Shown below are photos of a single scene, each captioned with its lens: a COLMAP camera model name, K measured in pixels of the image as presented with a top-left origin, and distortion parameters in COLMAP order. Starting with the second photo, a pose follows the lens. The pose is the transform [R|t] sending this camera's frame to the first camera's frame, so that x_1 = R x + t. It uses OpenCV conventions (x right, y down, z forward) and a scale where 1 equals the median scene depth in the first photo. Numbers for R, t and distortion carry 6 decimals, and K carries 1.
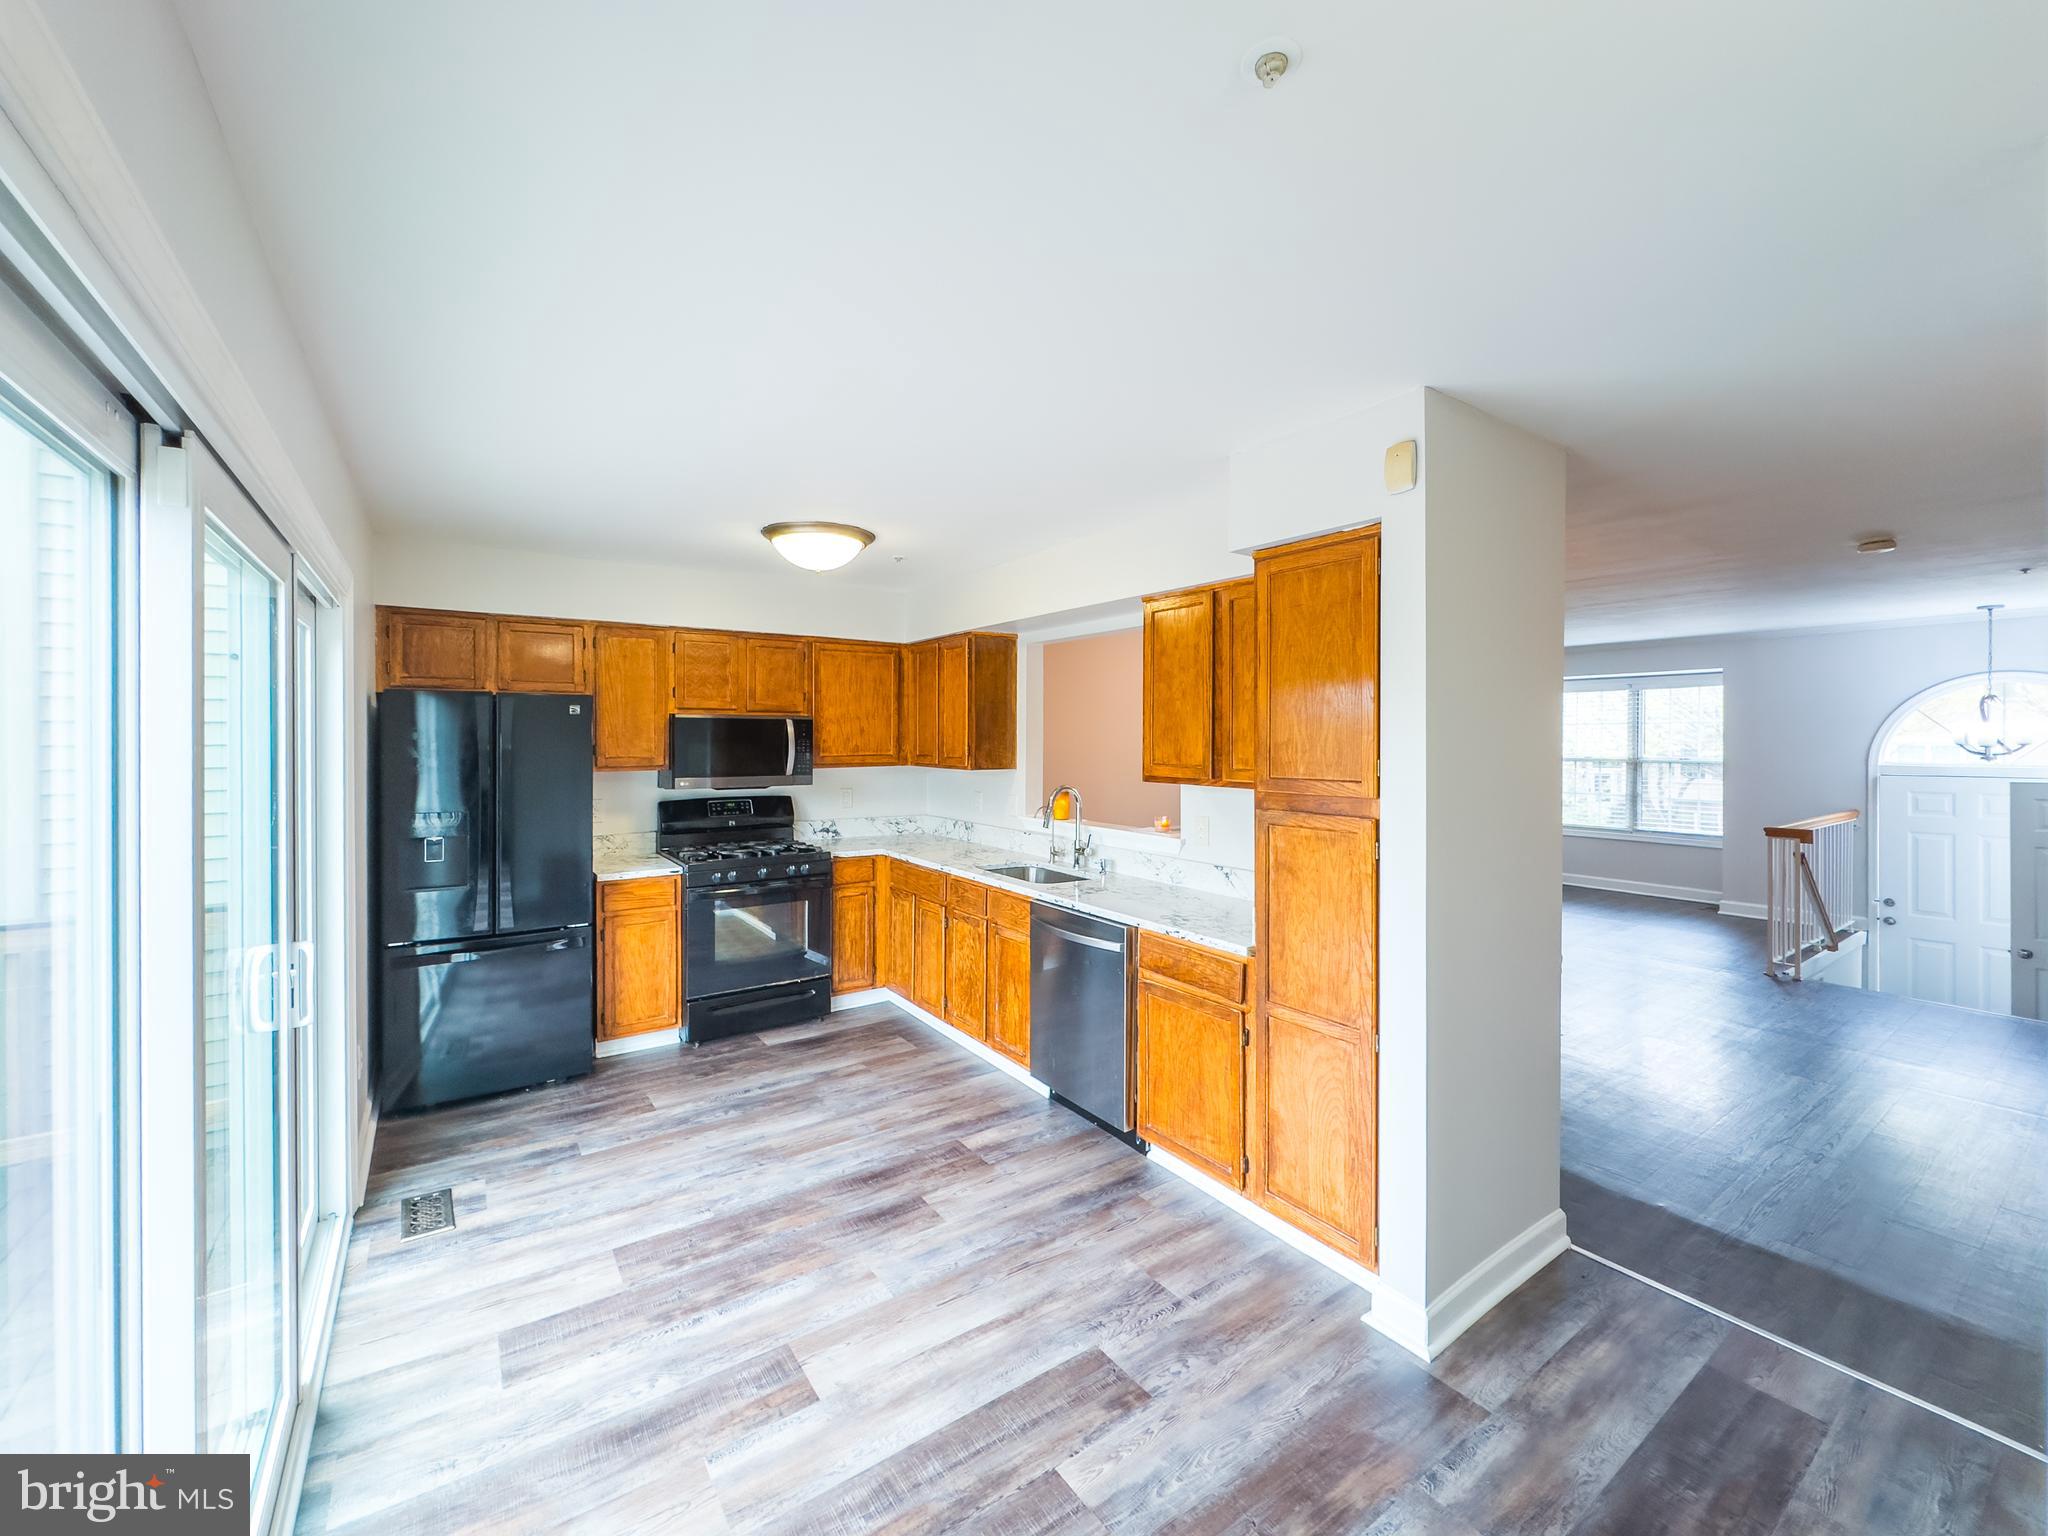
lens RADIAL K [[815.2, 0, 997.8], [0, 815.2, 754.7], [0, 0, 1]] dist [-0.004458, 0.001518]
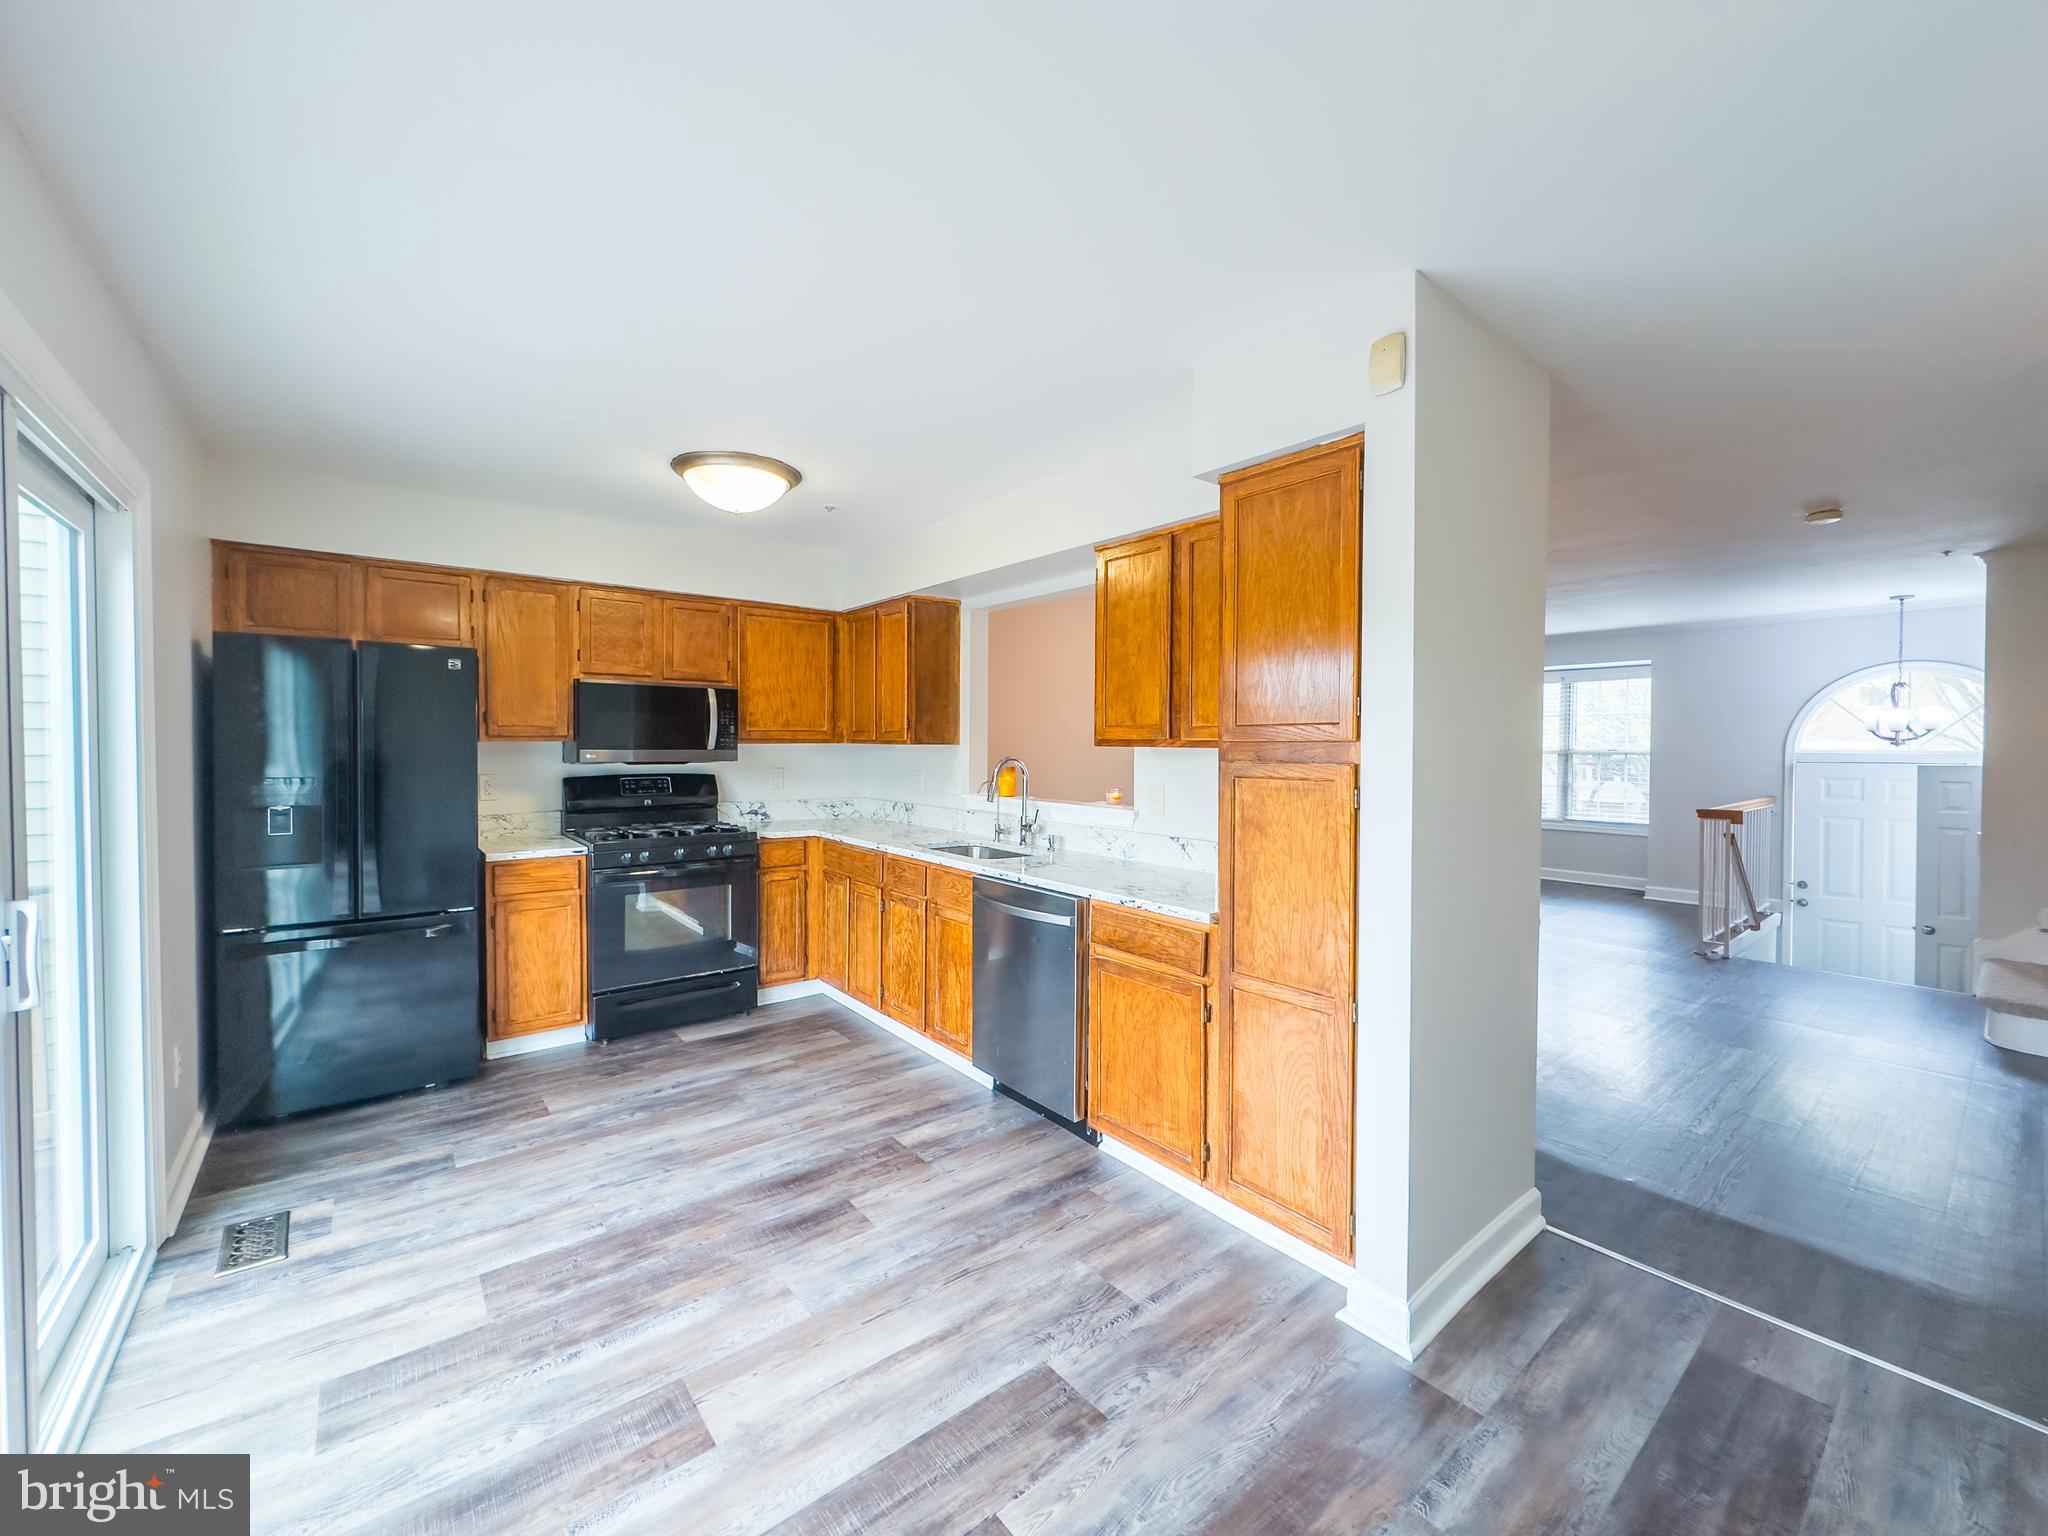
lens RADIAL K [[815.2, 0, 1003.9], [0, 815.2, 769.0], [0, 0, 1]] dist [-0.004458, 0.001518]
pose [[0.997370, 0.001191, 0.072468, 0.011471], [-0.002146, 0.999912, 0.013102, 0.065494], [-0.072446, -0.013223, 0.997285, 0.116953]]
